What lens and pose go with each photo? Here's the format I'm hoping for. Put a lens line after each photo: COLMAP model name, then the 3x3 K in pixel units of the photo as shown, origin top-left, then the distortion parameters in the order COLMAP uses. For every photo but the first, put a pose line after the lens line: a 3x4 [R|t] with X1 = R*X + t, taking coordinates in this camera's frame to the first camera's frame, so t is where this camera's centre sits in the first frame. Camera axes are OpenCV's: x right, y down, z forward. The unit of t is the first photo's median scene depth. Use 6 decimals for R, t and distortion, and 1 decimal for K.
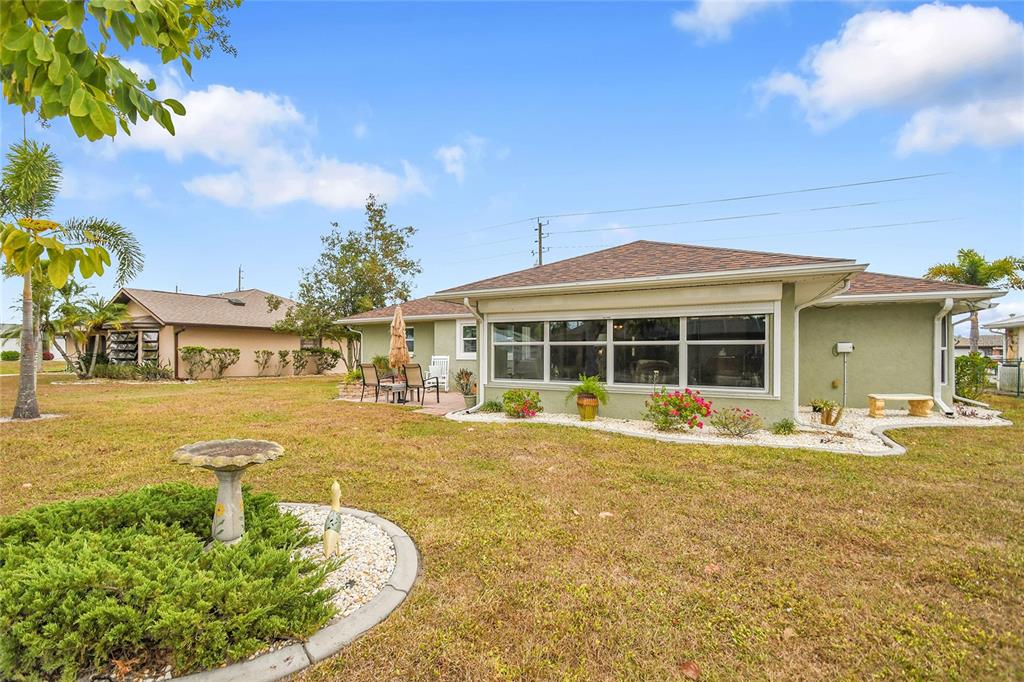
lens RADIAL K [[444.8, 0, 505.3], [0, 444.8, 352.0], [0, 0, 1]] dist [0.002433, -0.000004]
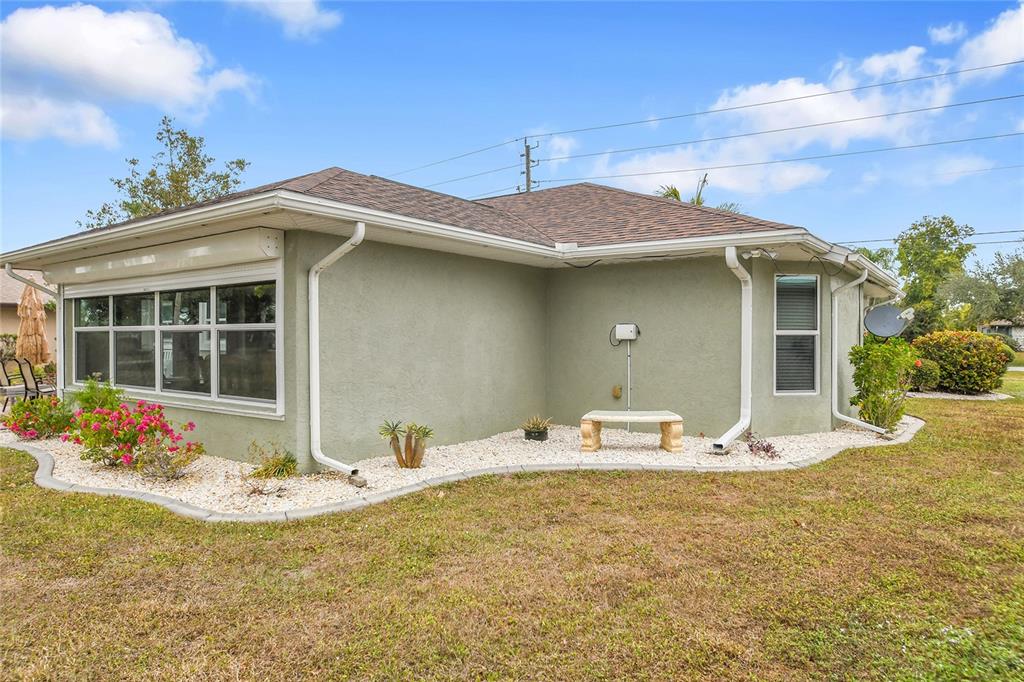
lens RADIAL K [[640.4, 0, 526.5], [0, 640.4, 341.4], [0, 0, 1]] dist [-0.001006, -0.000613]
pose [[0.989118, -0.003764, -0.147077, 0.878010], [0.005245, 0.999939, 0.009683, -0.006674], [0.147031, -0.010349, 0.989078, 0.144942]]
